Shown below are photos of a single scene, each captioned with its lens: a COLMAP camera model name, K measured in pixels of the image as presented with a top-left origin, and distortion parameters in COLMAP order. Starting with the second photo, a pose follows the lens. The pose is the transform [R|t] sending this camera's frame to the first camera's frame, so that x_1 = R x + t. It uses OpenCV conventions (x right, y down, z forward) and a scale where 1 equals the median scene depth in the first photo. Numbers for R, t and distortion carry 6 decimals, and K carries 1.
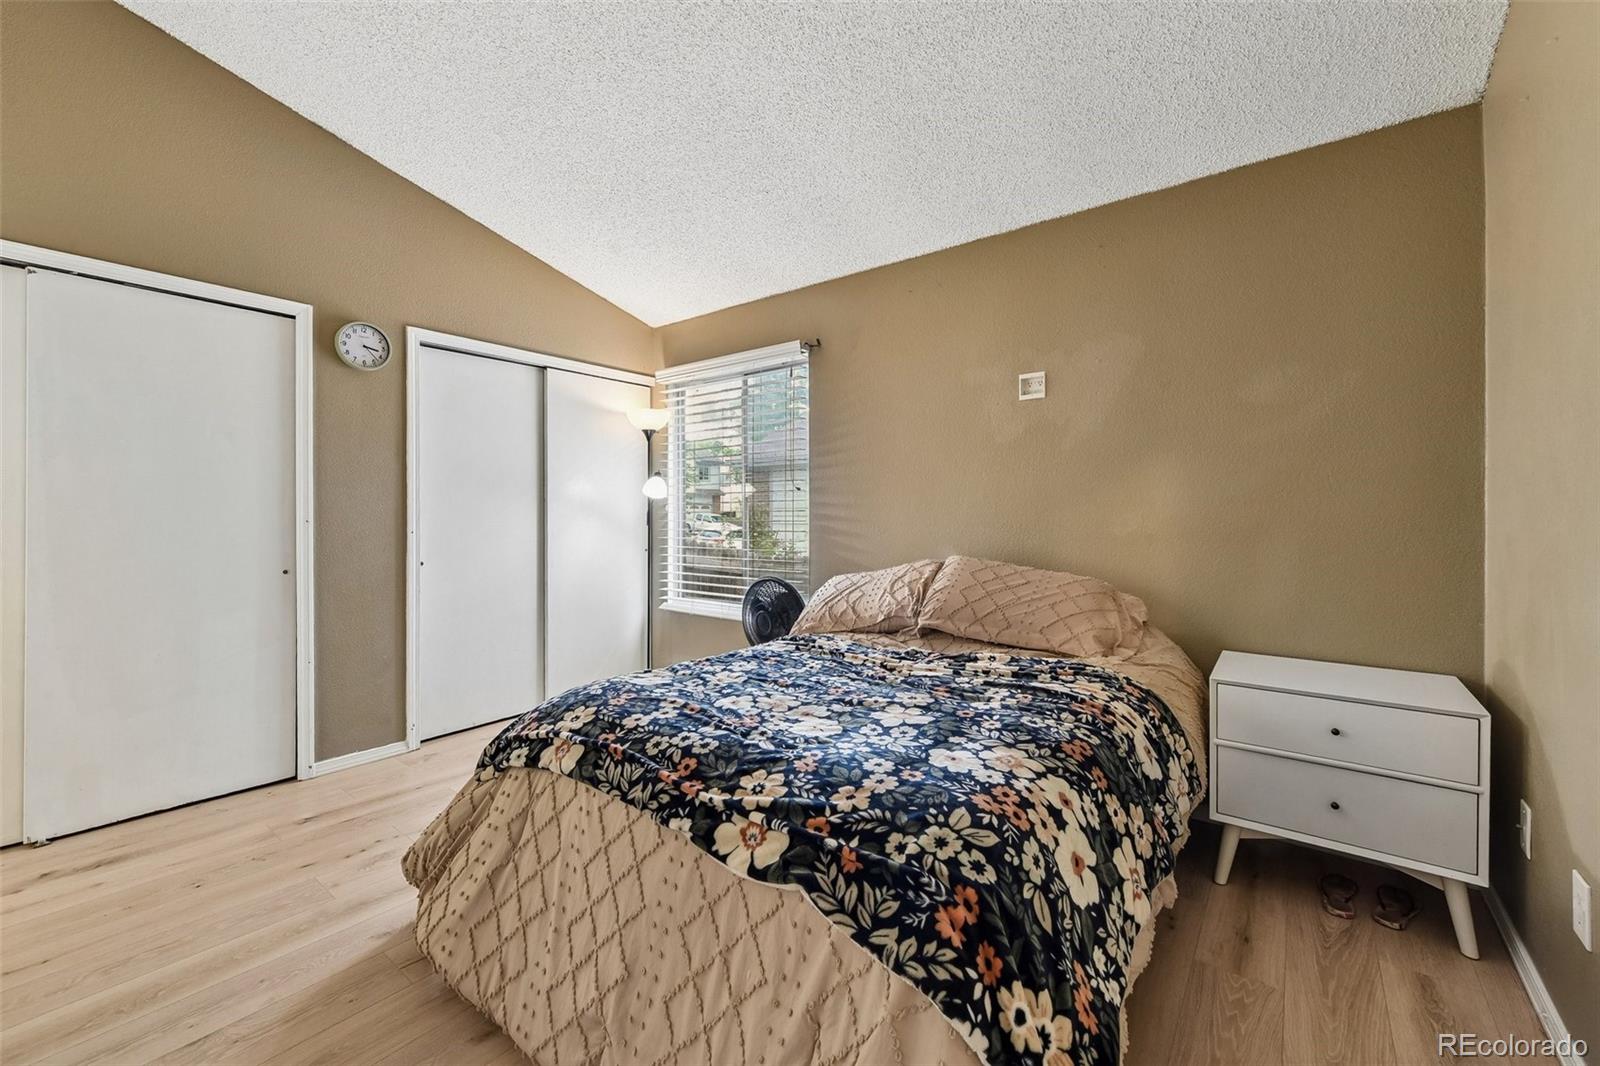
lens RADIAL K [[628.2, 0, 808.5], [0, 628.2, 523.6], [0, 0, 1]] dist [0.001612, -0.000032]
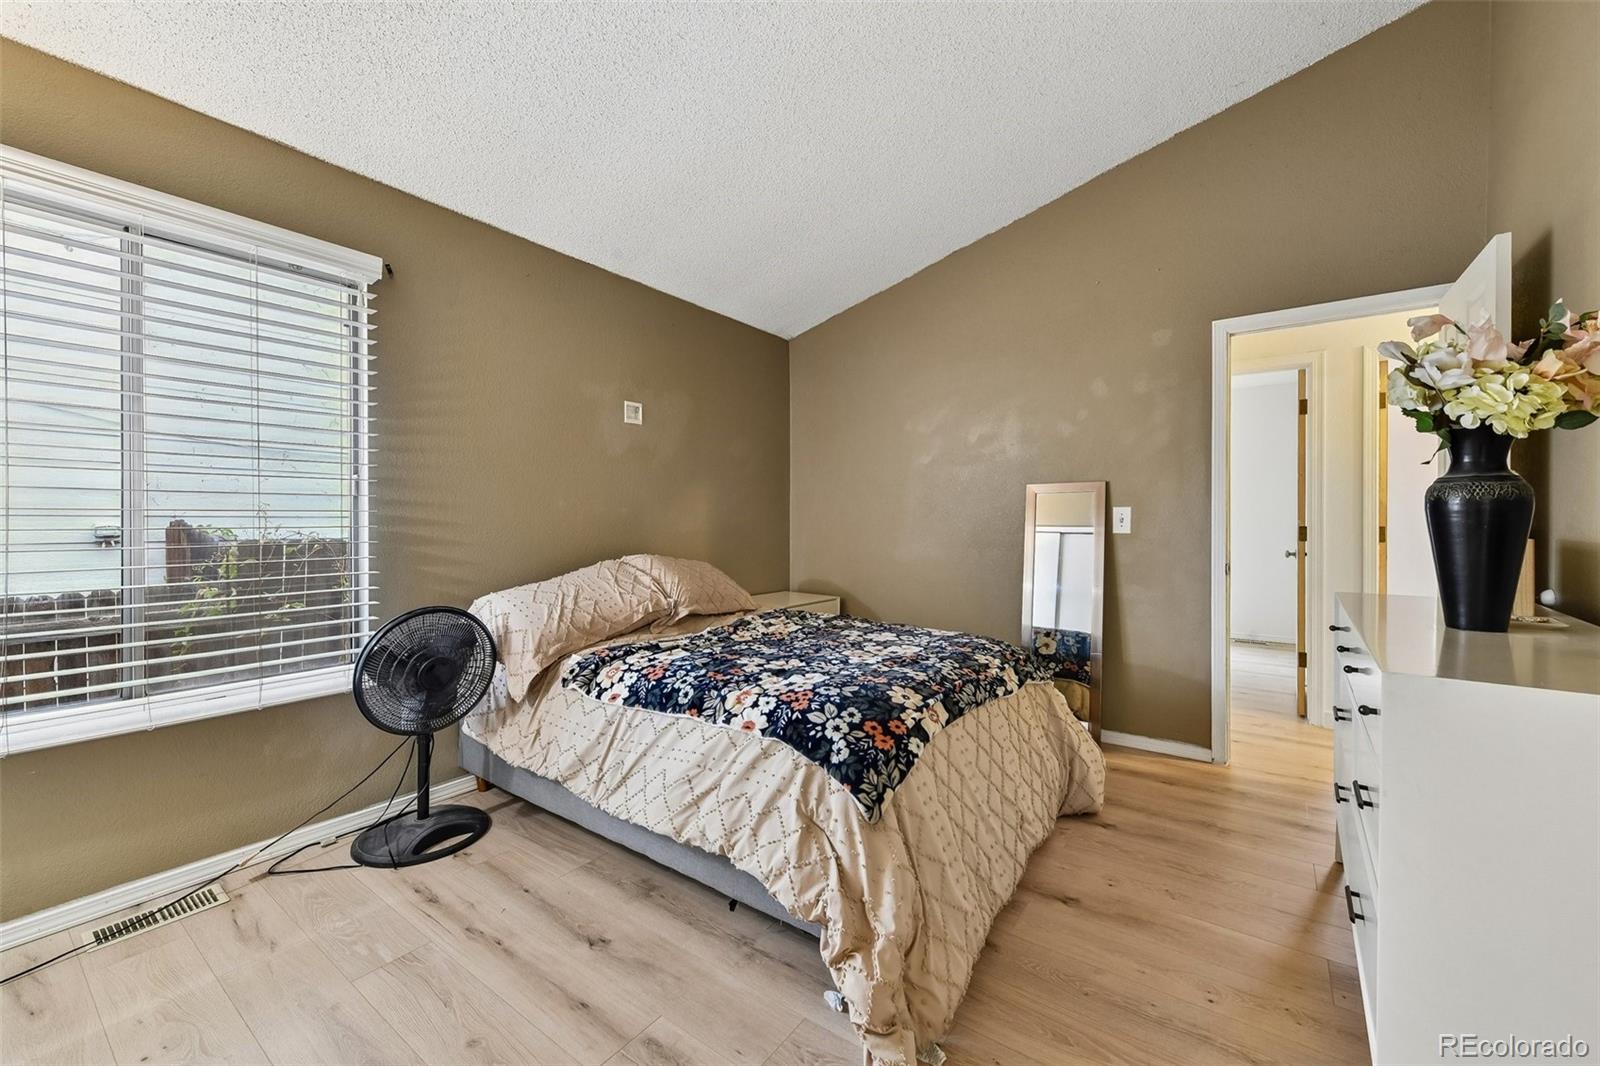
lens RADIAL K [[628.2, 0, 808.5], [0, 628.2, 523.6], [0, 0, 1]] dist [0.001612, -0.000032]
pose [[-0.018450, -0.002189, 0.999827, -0.844929], [0.012505, 0.999919, 0.002419, -0.003131], [-0.999752, 0.012548, -0.018421, 0.673003]]
